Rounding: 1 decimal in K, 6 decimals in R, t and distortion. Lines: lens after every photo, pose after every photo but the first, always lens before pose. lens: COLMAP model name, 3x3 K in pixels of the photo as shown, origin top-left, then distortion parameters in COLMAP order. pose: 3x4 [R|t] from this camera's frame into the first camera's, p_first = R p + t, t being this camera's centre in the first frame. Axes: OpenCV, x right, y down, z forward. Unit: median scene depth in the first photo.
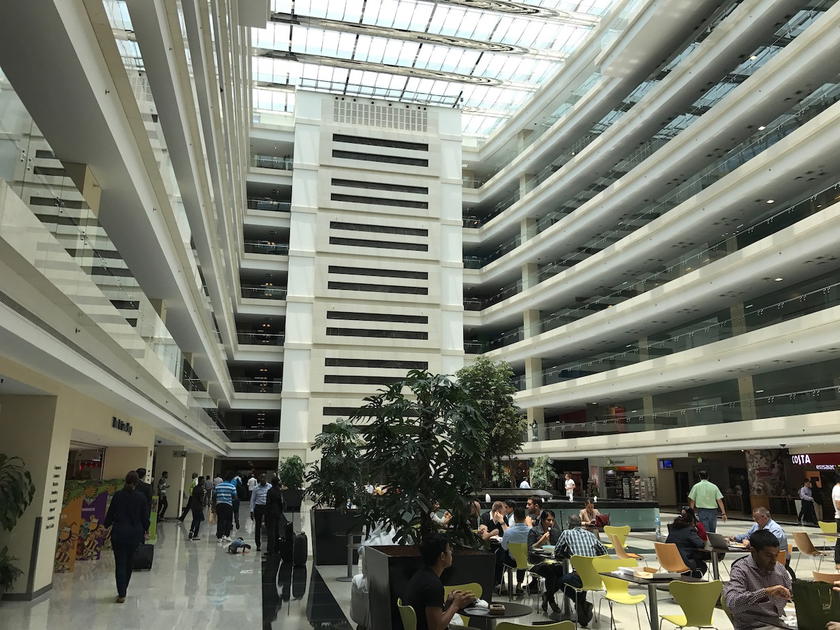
lens RADIAL K [[686.7, 0, 419.8], [0, 686.7, 314.3], [0, 0, 1]] dist [0.000136, -0.001558]
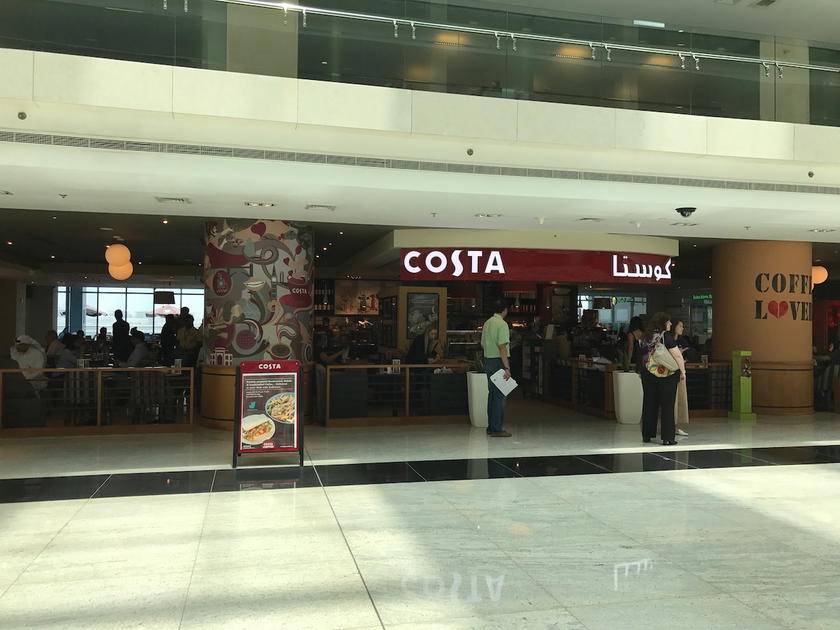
lens RADIAL K [[686.7, 0, 420.1], [0, 686.7, 316.0], [0, 0, 1]] dist [0.000136, -0.001558]
pose [[-0.009726, 0.010912, 0.999893, 0.178133], [-0.233467, 0.972279, -0.012882, 0.230528], [-0.972316, -0.233568, -0.006909, 0.942984]]
